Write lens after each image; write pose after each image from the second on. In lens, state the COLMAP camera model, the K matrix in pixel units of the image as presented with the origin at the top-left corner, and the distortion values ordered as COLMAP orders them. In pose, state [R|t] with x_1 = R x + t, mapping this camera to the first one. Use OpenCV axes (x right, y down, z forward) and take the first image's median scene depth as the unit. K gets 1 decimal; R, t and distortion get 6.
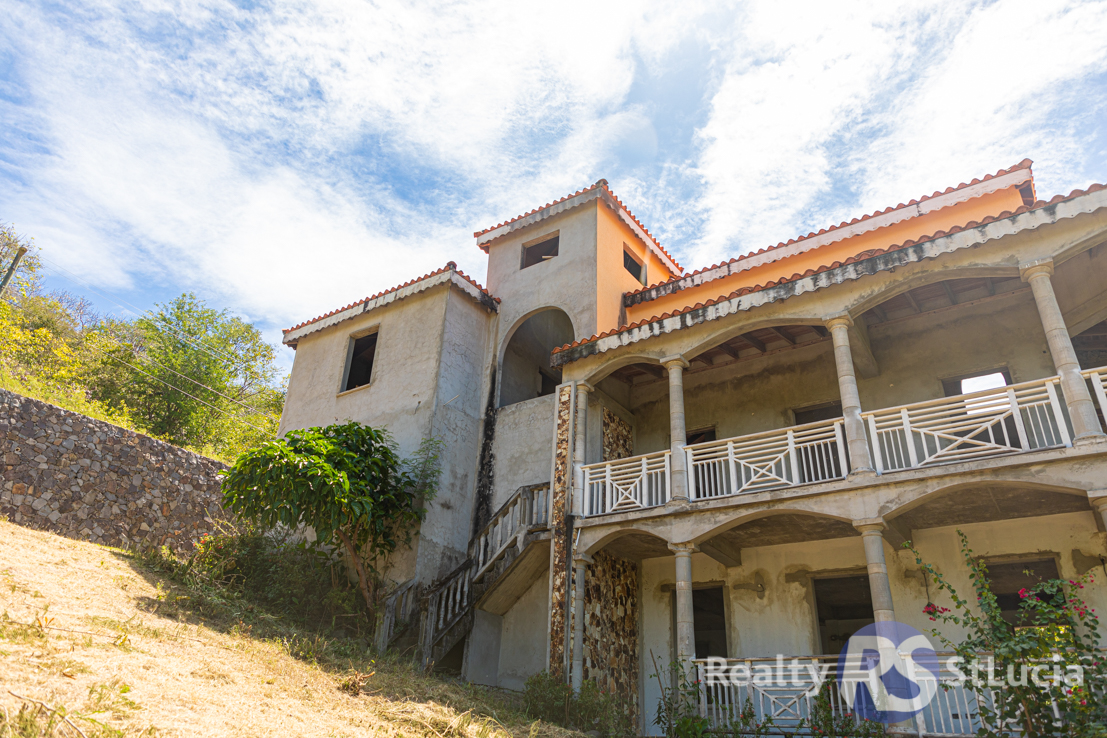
lens RADIAL K [[758.3, 0, 550.9], [0, 758.3, 369.7], [0, 0, 1]] dist [-0.016966, 0.007128]
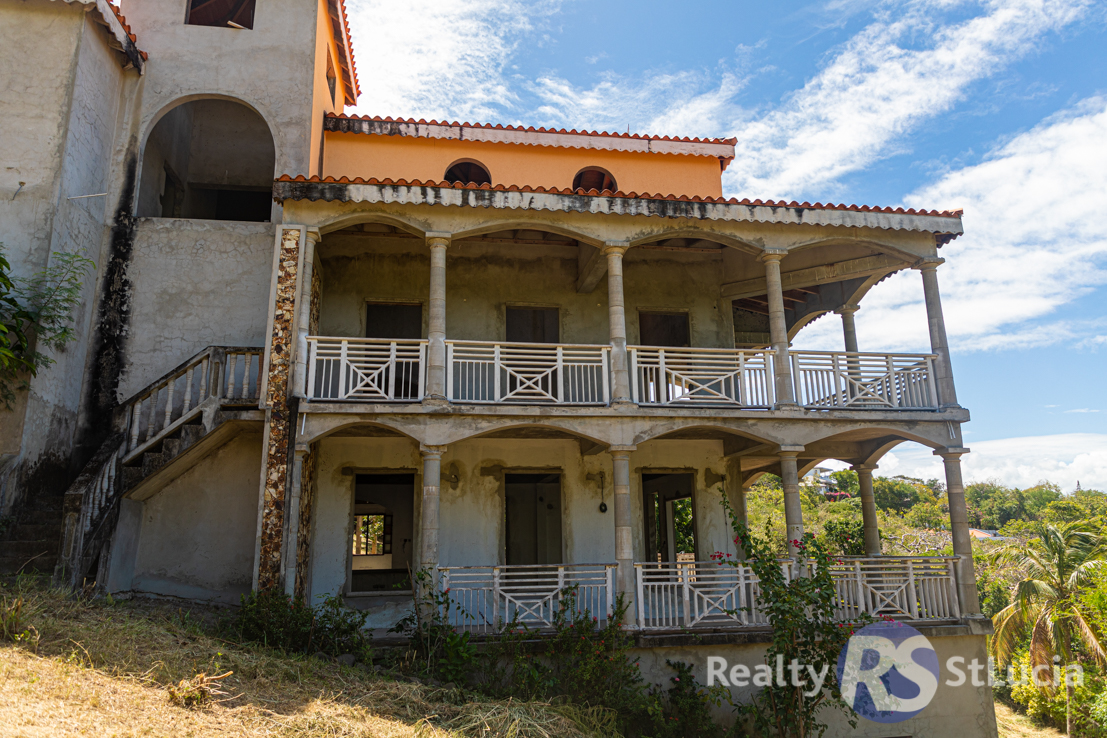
lens RADIAL K [[758.3, 0, 550.9], [0, 758.3, 369.7], [0, 0, 1]] dist [-0.016966, 0.007128]
pose [[0.713148, 0.101967, 0.693558, -0.349004], [-0.277199, 0.949748, 0.145397, -0.030718], [-0.643879, -0.295943, 0.705576, 0.258402]]
